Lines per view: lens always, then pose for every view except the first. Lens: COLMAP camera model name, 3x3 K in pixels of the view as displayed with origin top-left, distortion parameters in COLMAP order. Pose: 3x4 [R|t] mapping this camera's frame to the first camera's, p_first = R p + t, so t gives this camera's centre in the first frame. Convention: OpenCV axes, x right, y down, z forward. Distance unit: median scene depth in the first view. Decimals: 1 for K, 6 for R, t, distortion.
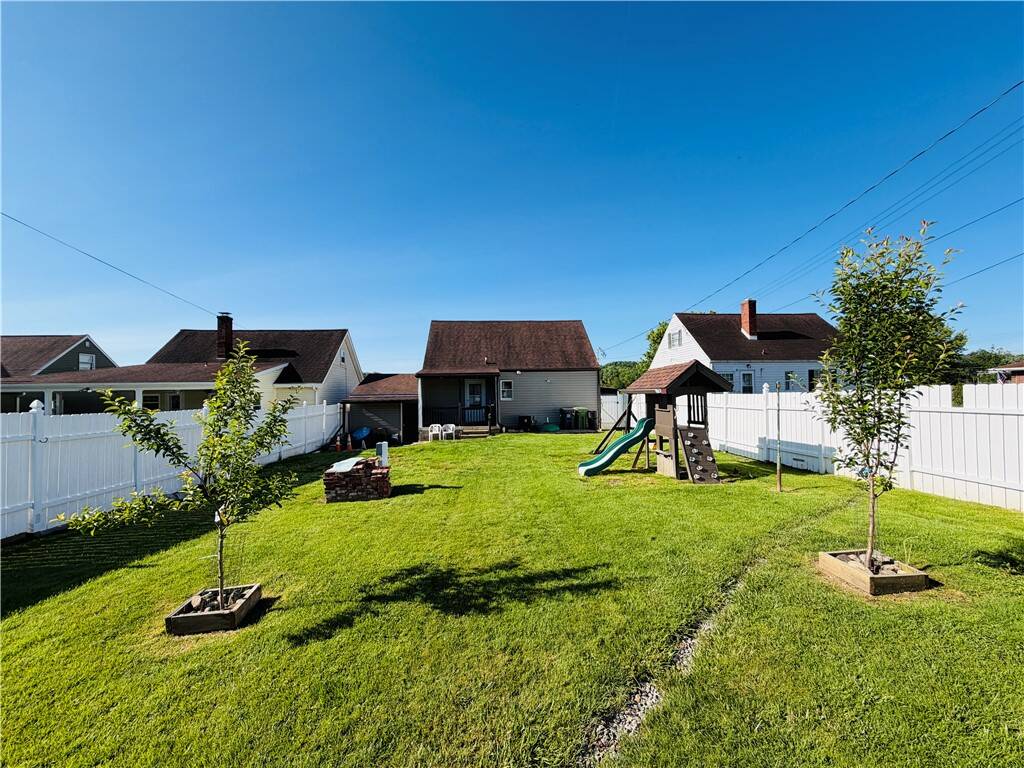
lens RADIAL K [[411.2, 0, 511.8], [0, 411.2, 385.2], [0, 0, 1]] dist [-0.003802, -0.000372]
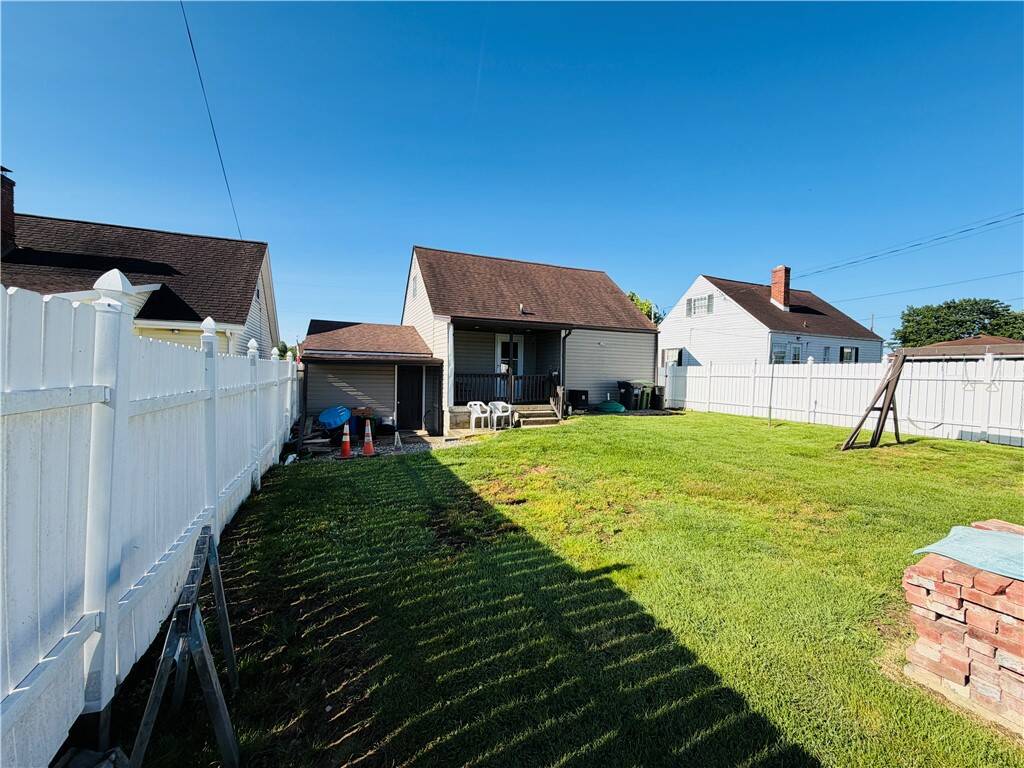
lens RADIAL K [[411.2, 0, 509.9], [0, 411.2, 382.7], [0, 0, 1]] dist [-0.003802, -0.000372]
pose [[0.941453, 0.022017, 0.336424, -0.315327], [-0.036505, 0.998656, 0.036800, 0.038767], [-0.335162, -0.046927, 0.940991, 0.371383]]
